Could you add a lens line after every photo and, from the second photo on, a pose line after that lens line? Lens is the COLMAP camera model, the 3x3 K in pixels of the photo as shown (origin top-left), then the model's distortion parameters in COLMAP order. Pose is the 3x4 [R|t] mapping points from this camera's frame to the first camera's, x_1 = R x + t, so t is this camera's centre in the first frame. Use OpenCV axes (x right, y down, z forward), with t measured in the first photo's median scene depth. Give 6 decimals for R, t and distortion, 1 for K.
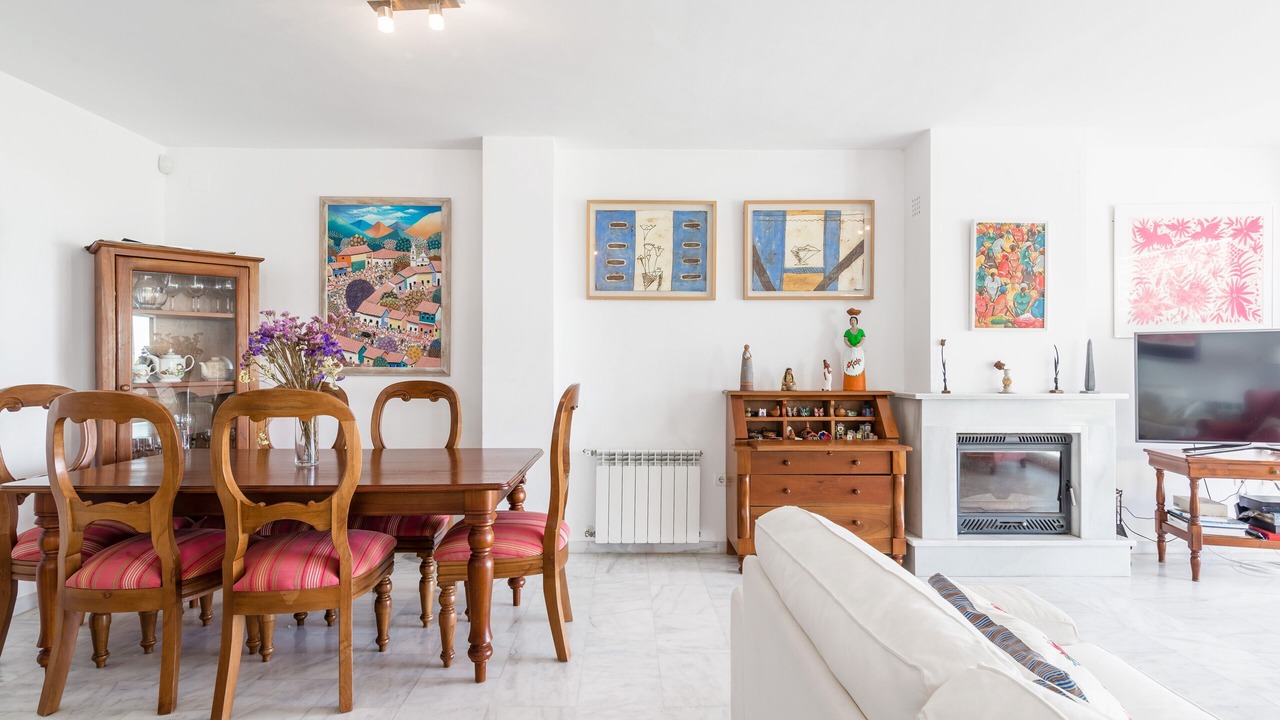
lens RADIAL K [[649.2, 0, 637.5], [0, 649.2, 359.9], [0, 0, 1]] dist [0.016489, 0.000836]
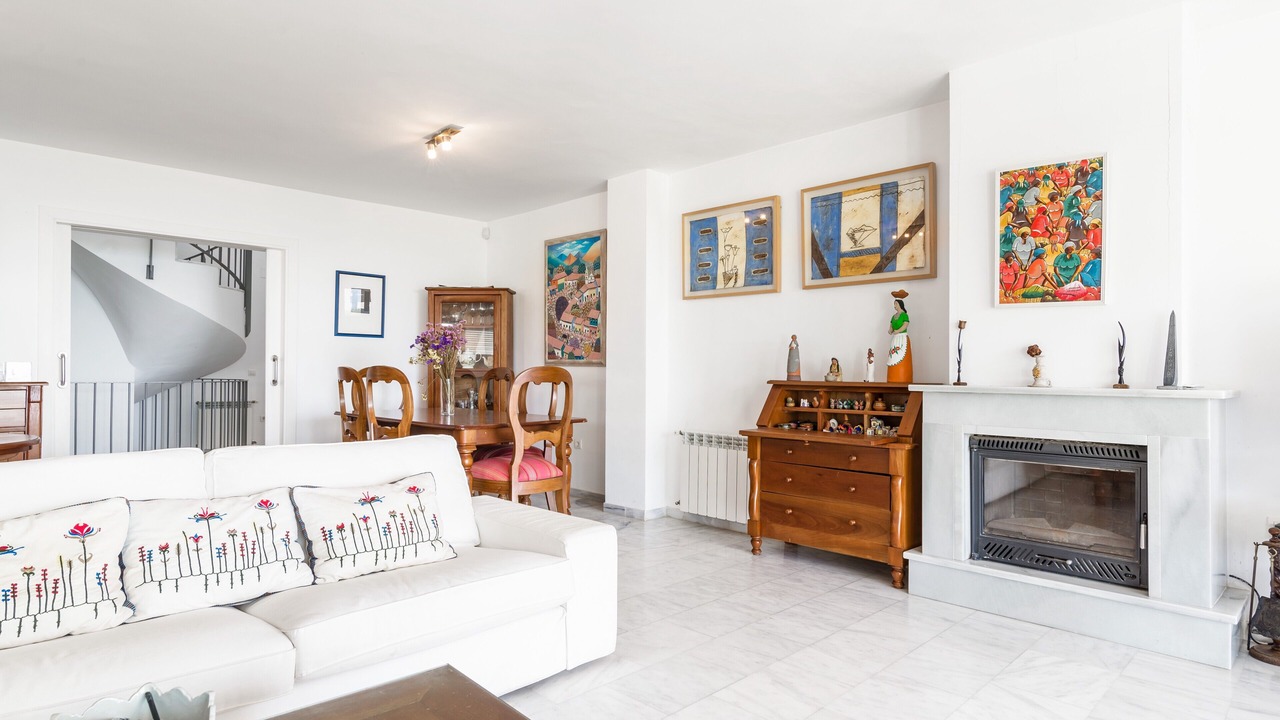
lens RADIAL K [[694.3, 0, 640.4], [0, 694.3, 361.6], [0, 0, 1]] dist [-0.002609, 0.000182]
pose [[0.701207, -0.003820, -0.712947, 0.748018], [-0.000306, 0.999984, -0.005658, 0.023637], [0.712957, 0.004186, 0.701195, 0.082363]]
